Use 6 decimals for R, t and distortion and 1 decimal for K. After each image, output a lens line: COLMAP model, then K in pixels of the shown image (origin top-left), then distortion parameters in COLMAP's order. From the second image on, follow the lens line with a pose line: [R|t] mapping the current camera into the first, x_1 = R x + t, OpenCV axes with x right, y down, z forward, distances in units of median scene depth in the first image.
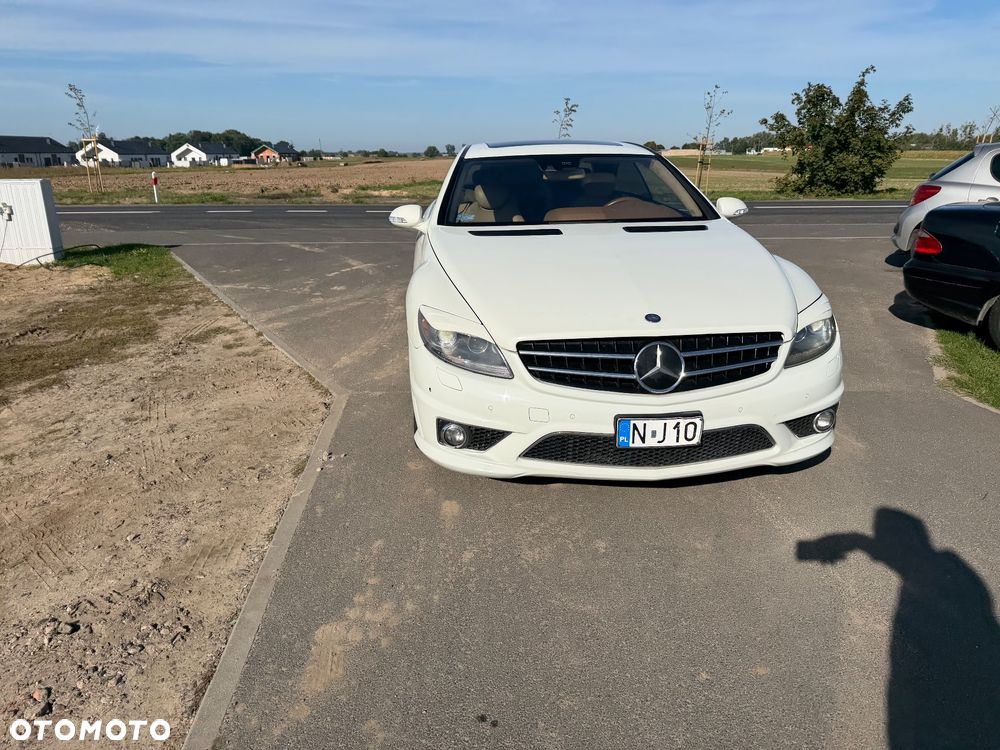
lens RADIAL K [[703.4, 0, 485.7], [0, 703.4, 372.1], [0, 0, 1]] dist [0.094709, -0.146410]
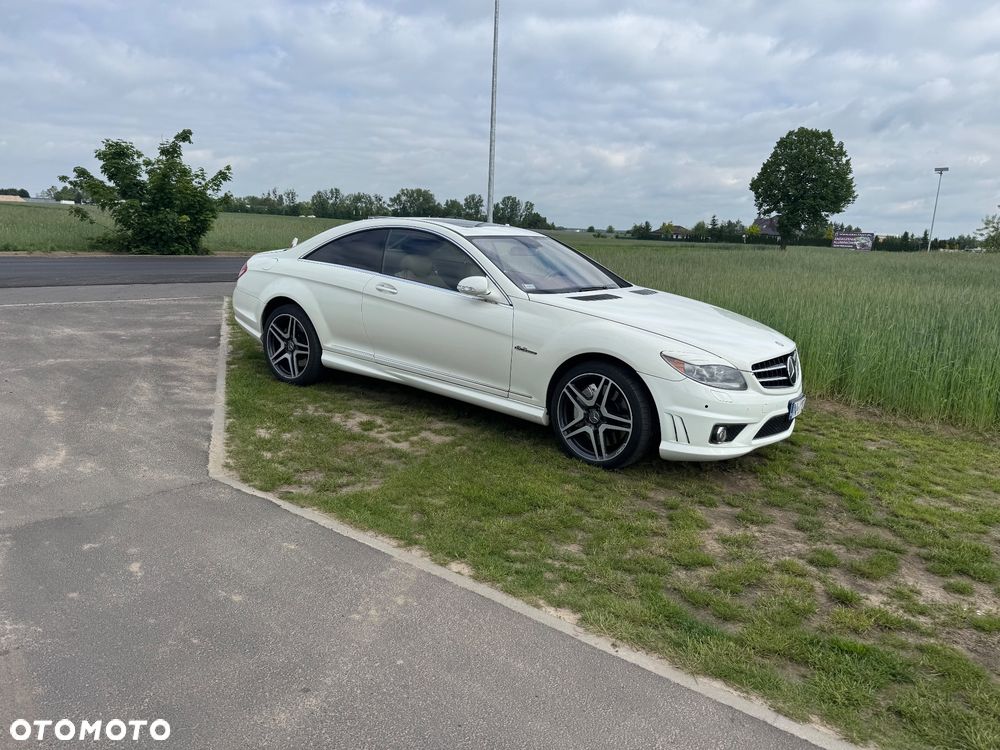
lens RADIAL K [[710.8, 0, 509.9], [0, 710.8, 372.4], [0, 0, 1]] dist [0.081178, -0.134627]
pose [[0.633726, -0.114589, 0.765024, -1.537087], [0.171491, 0.985170, 0.005505, -0.130211], [-0.754309, 0.127706, 0.643979, 0.380080]]
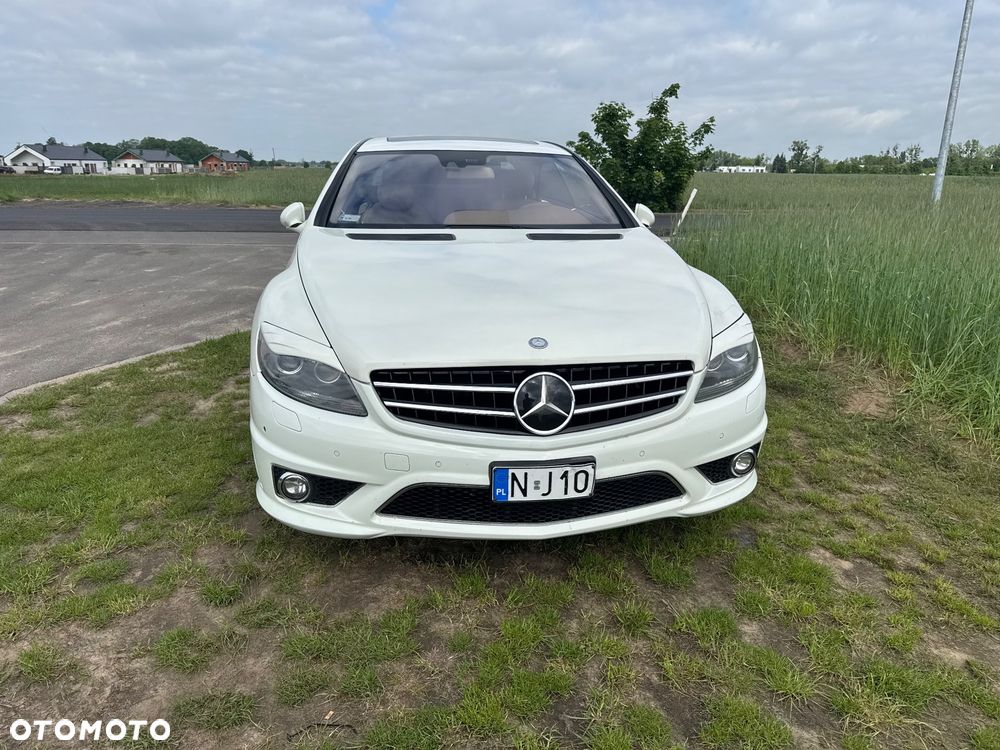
lens RADIAL K [[705.2, 0, 498.5], [0, 705.2, 382.9], [0, 0, 1]] dist [0.059515, -0.086972]
pose [[0.997611, 0.000328, 0.069077, 0.135855], [-0.000075, 0.999993, -0.003665, -0.026728], [-0.069077, 0.003651, 0.997605, 0.190645]]
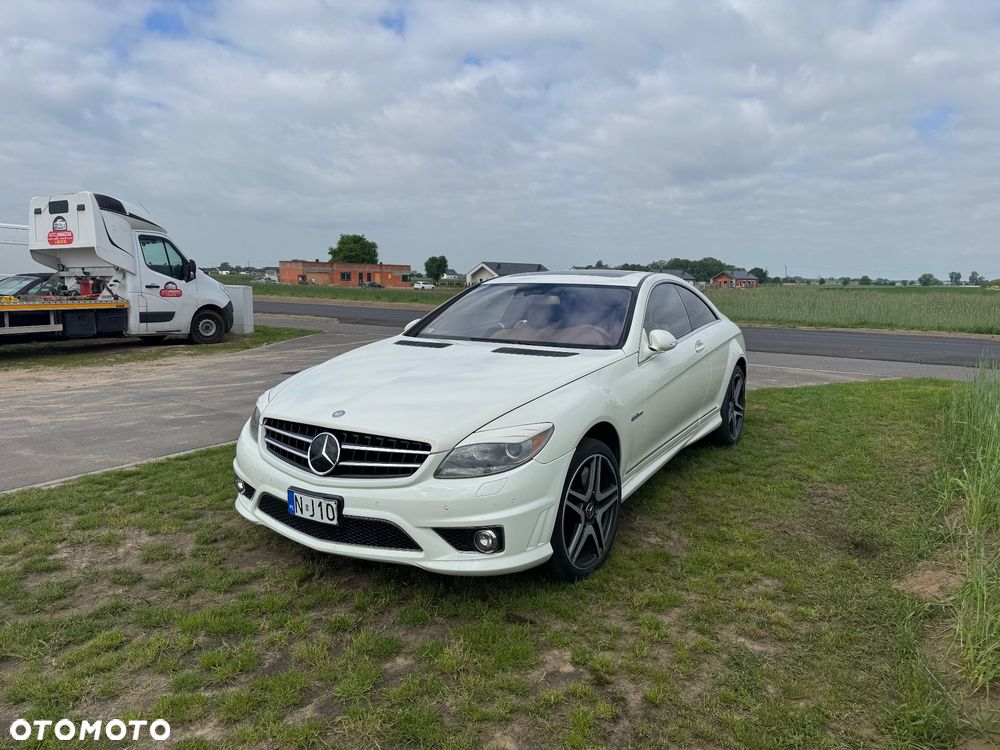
lens RADIAL K [[692.4, 0, 500.0], [0, 692.4, 375.0], [0, 0, 1]] dist [0.077148, -0.088778]
pose [[0.817264, 0.098095, -0.567853, 1.139355], [-0.187921, 0.976905, -0.101701, -0.072306], [0.544762, 0.189828, 0.816823, 0.169117]]
